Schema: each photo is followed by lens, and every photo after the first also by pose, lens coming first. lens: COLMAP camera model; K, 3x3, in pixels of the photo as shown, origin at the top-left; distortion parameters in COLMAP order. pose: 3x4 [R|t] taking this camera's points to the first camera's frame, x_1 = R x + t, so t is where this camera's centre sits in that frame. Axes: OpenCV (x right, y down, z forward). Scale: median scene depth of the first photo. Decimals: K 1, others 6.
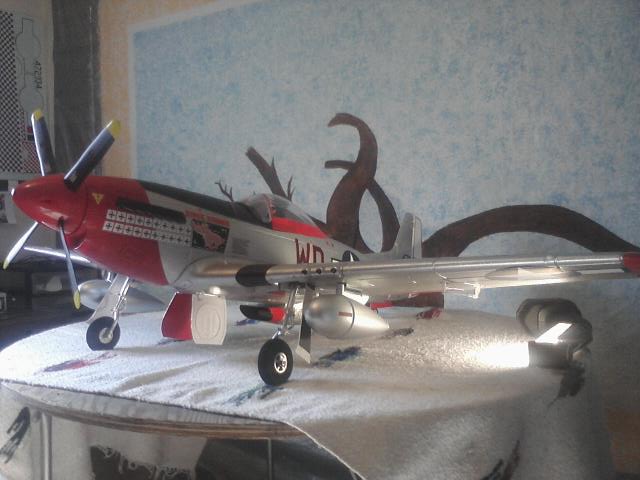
lens RADIAL K [[608.3, 0, 301.6], [0, 608.3, 242.7], [0, 0, 1]] dist [-0.036493, 0.008749]
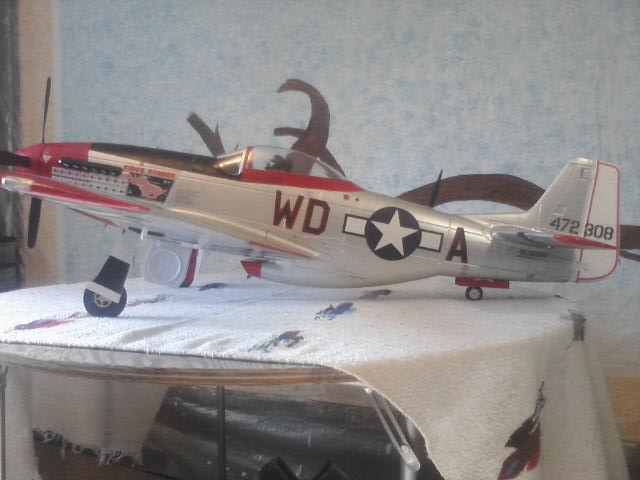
lens RADIAL K [[608.3, 0, 301.6], [0, 608.3, 242.7], [0, 0, 1]] dist [-0.036493, 0.008749]
pose [[0.986178, 0.004209, 0.165638, -0.088464], [-0.006449, 0.999895, 0.012990, 0.039901], [-0.165566, -0.013879, 0.986101, 0.043300]]
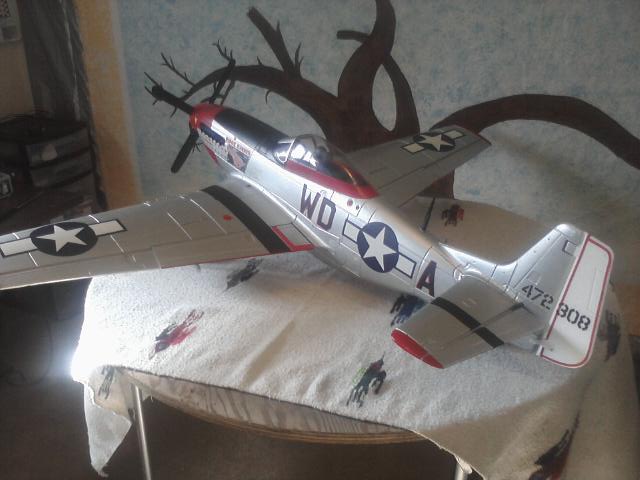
lens RADIAL K [[608.3, 0, 301.6], [0, 608.3, 242.7], [0, 0, 1]] dist [-0.036493, 0.008749]
pose [[0.994530, -0.045798, 0.093877, -0.138080], [0.007623, 0.928179, 0.372056, -0.204941], [-0.104174, -0.369305, 0.923451, 0.012271]]
